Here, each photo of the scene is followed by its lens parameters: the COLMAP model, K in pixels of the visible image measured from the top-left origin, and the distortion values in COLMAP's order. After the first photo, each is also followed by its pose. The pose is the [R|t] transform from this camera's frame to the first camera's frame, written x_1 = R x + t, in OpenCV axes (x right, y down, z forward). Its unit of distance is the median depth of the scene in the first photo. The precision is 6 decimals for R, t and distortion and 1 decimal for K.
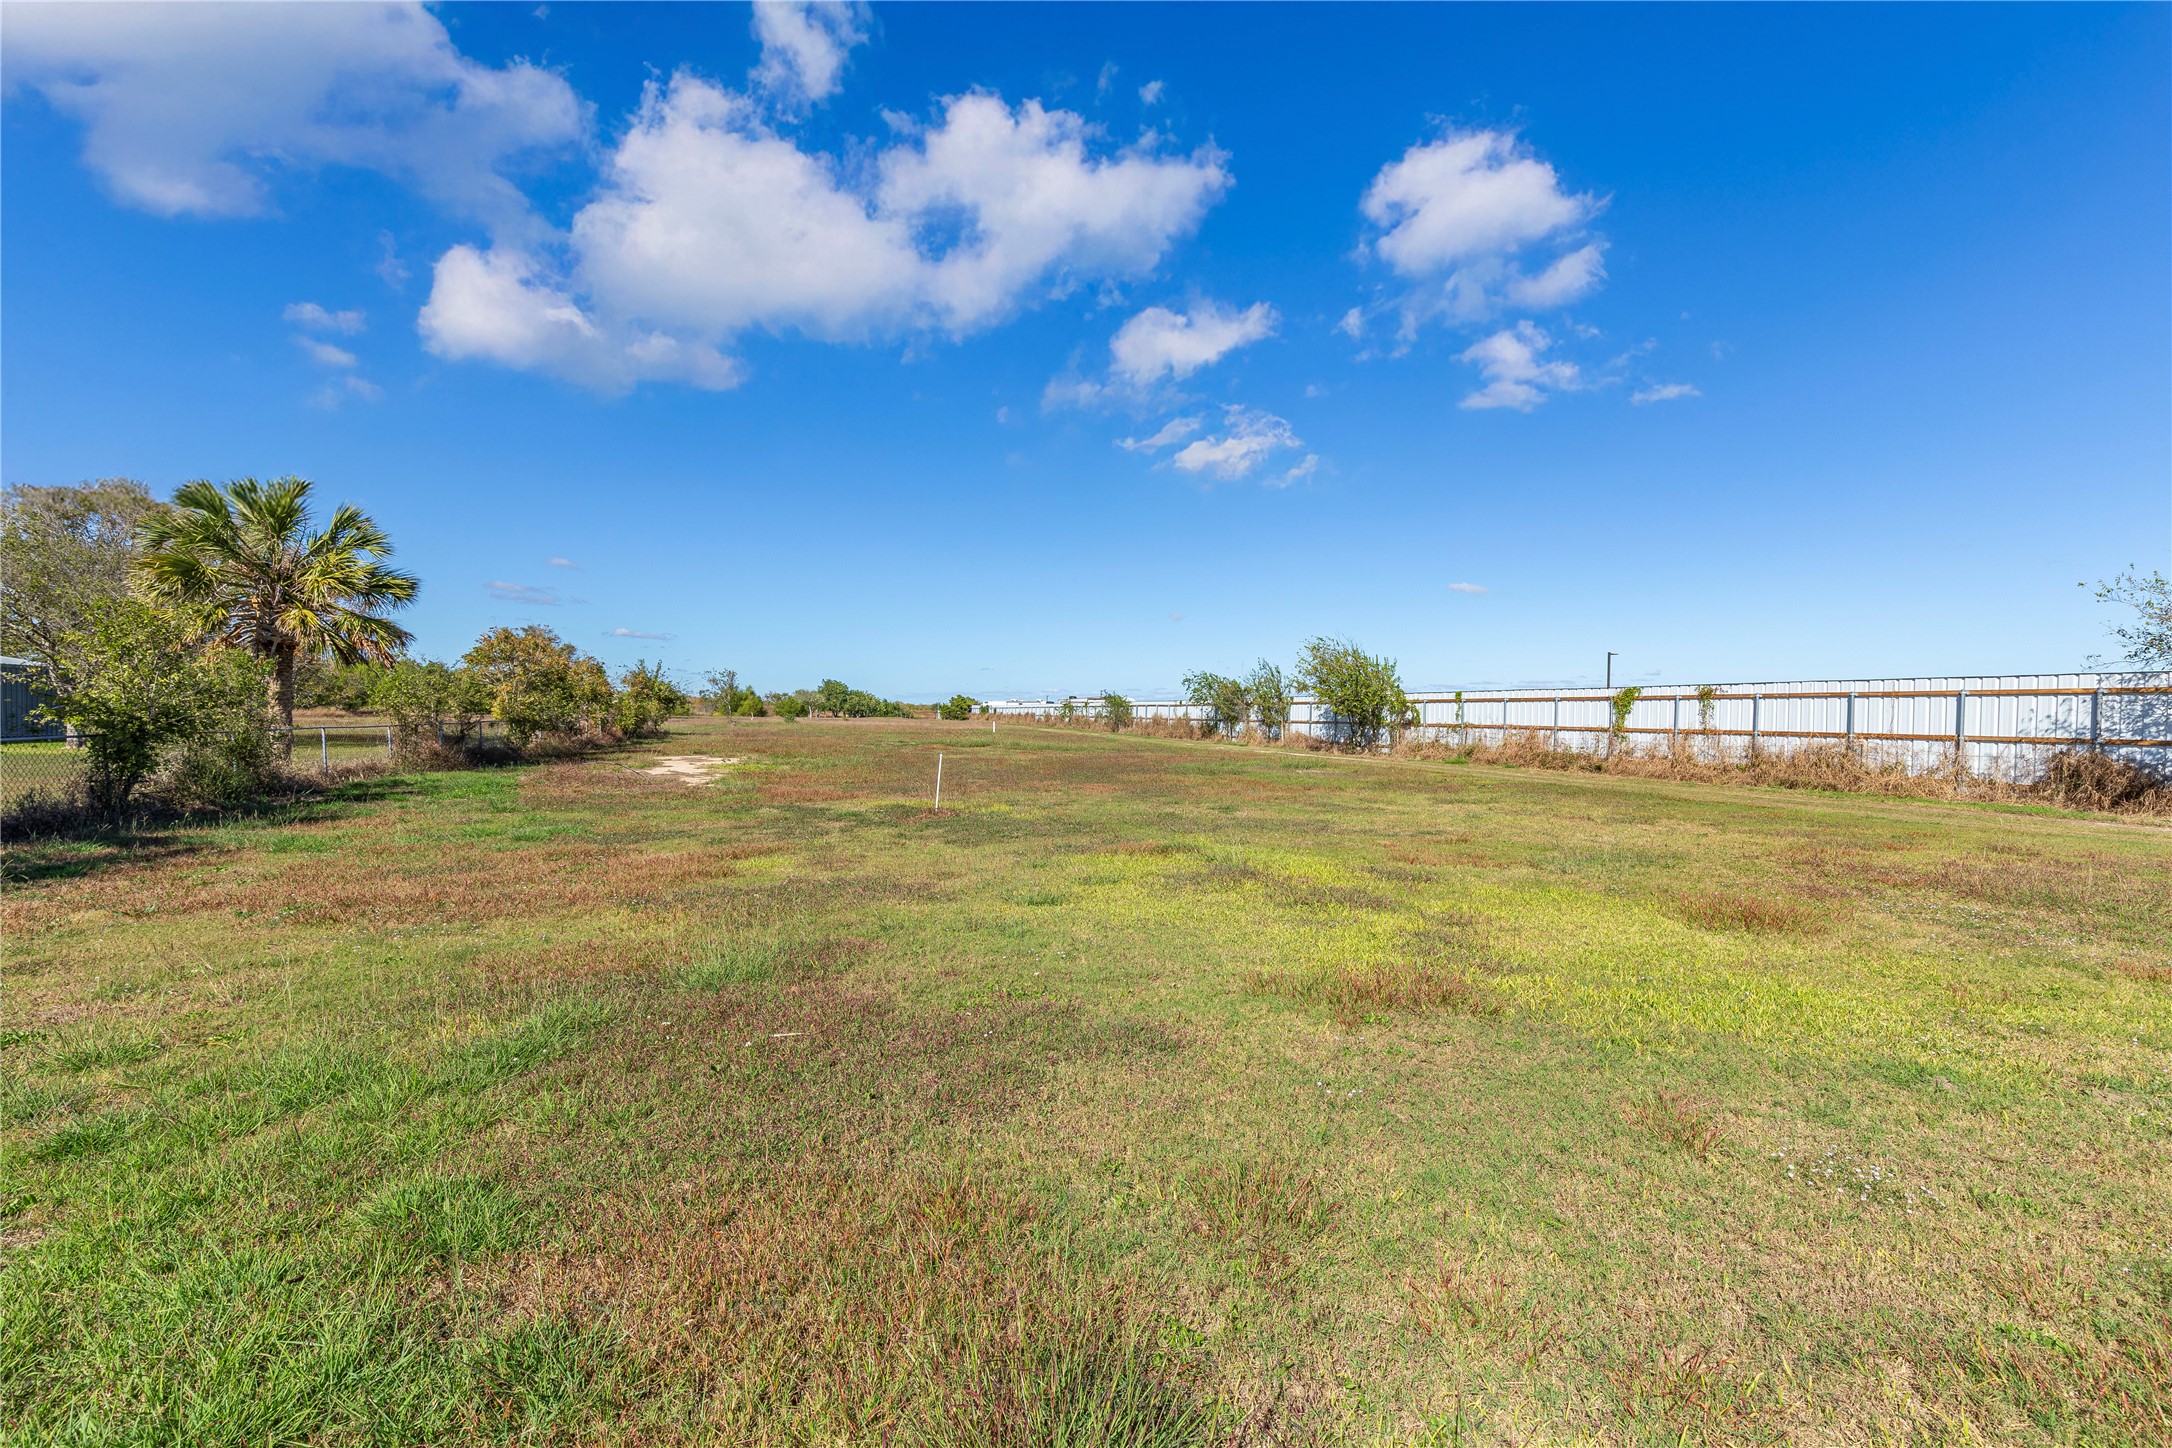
lens RADIAL K [[1008.9, 0, 1086.0], [0, 1008.9, 724.0], [0, 0, 1]] dist [0.003100, 0.000382]
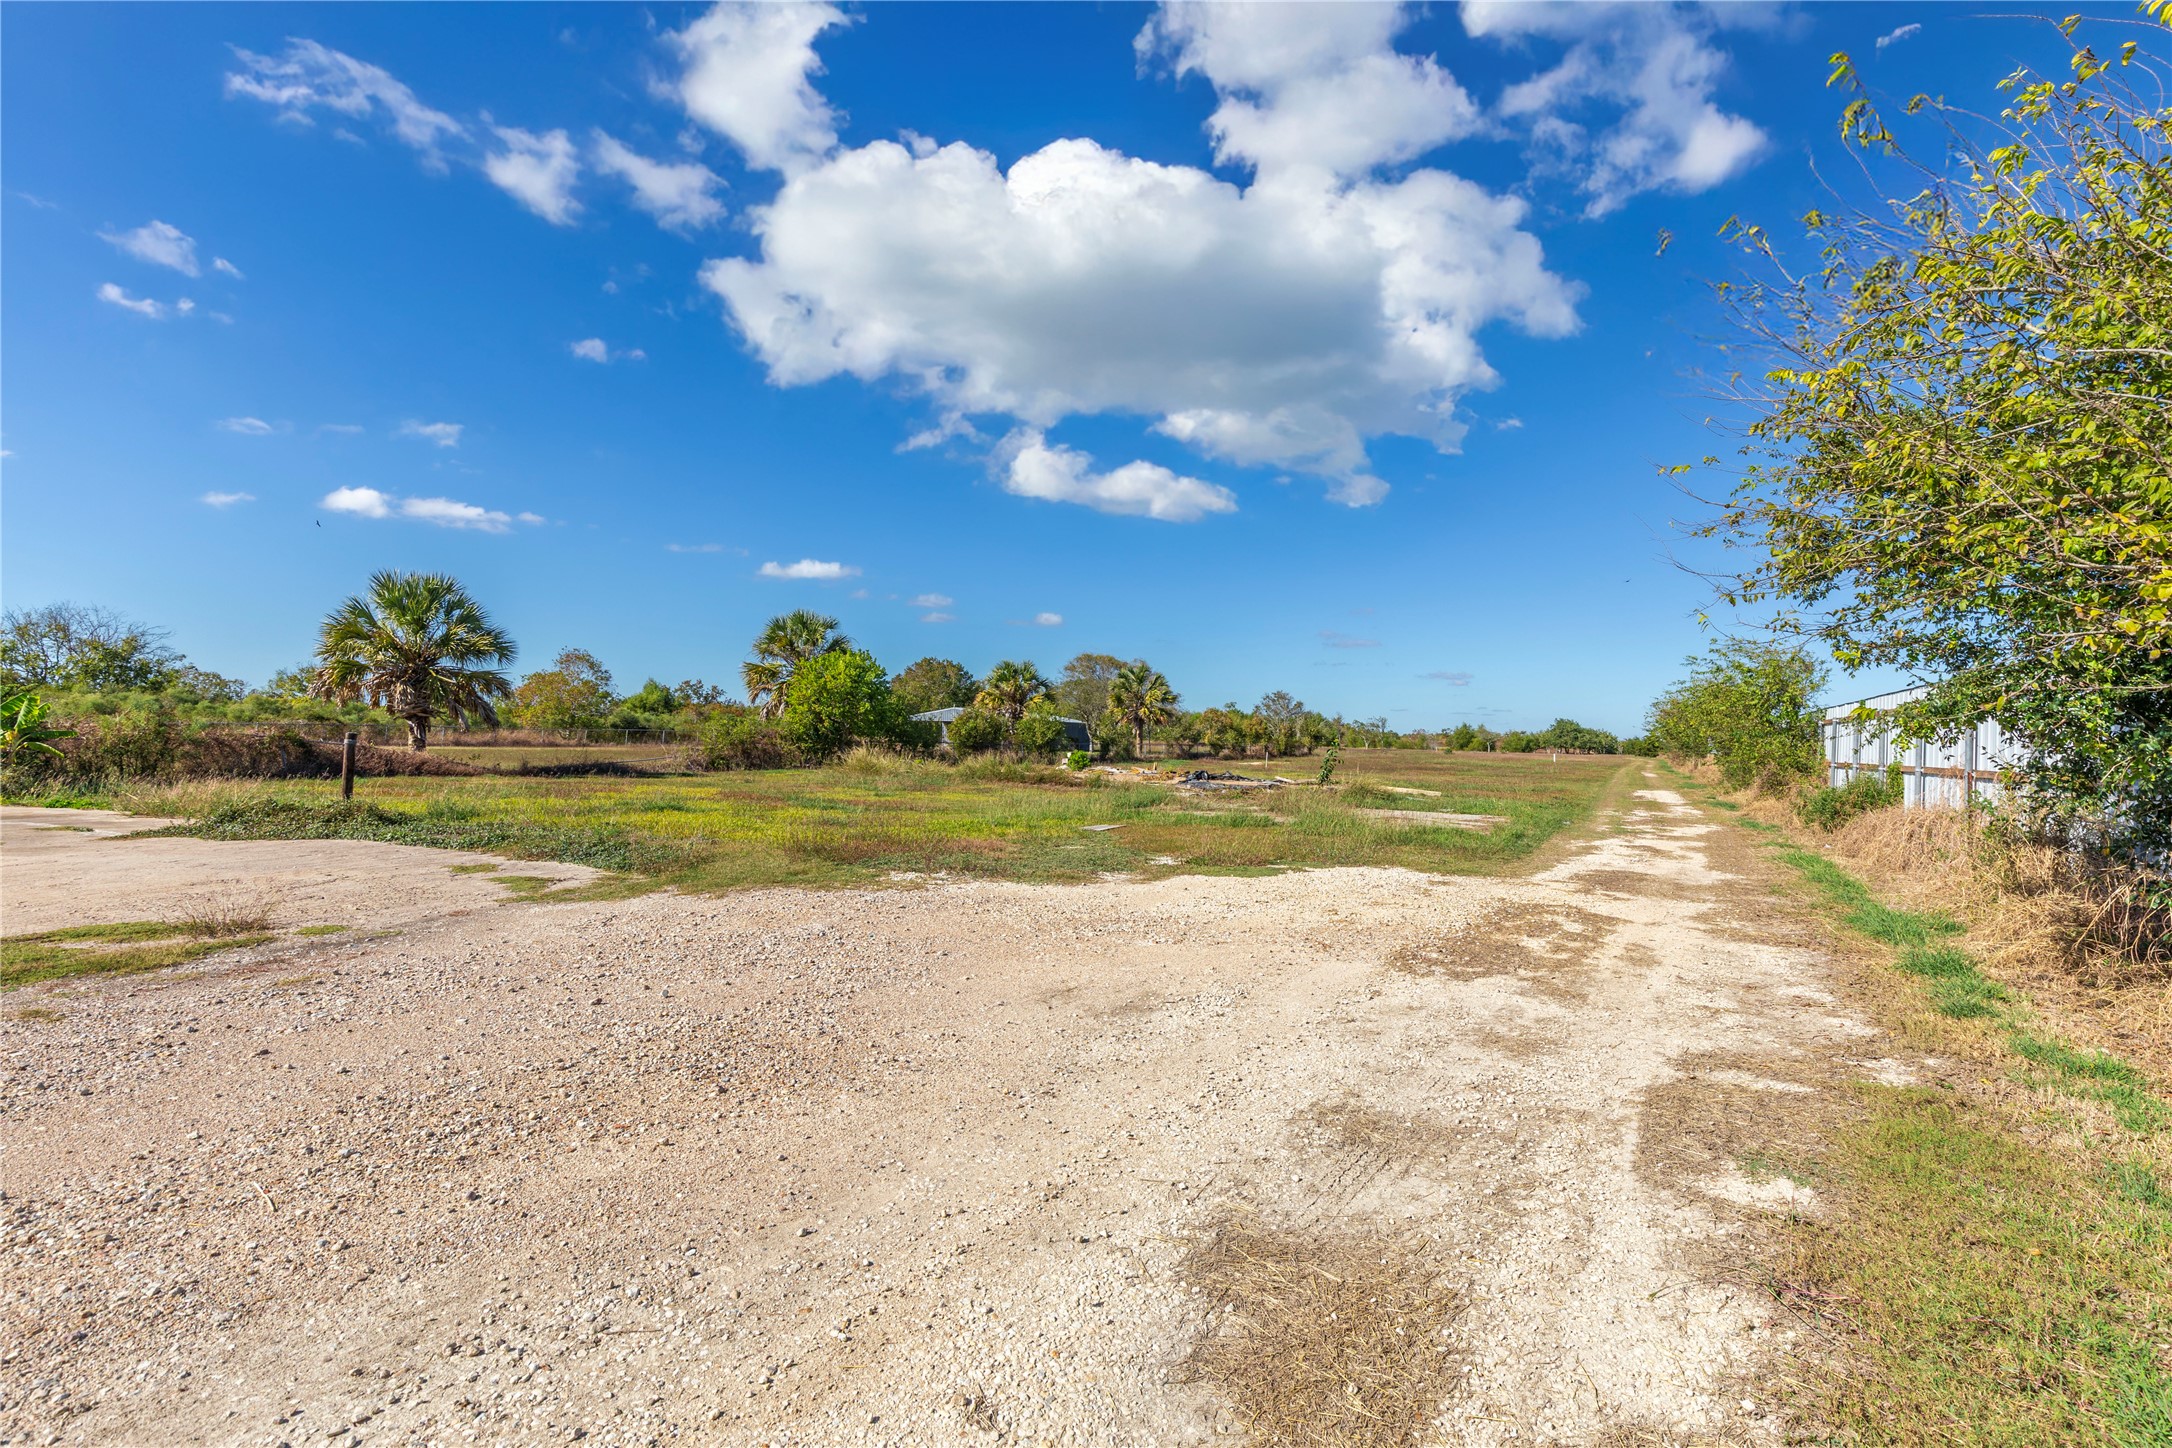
lens RADIAL K [[1008.9, 0, 1086.0], [0, 1008.9, 724.0], [0, 0, 1]] dist [0.003100, 0.000382]
pose [[0.718984, -0.002315, -0.695022, 0.741844], [-0.022300, 0.999403, -0.026397, 0.013826], [0.694668, 0.034478, 0.718503, -0.806330]]
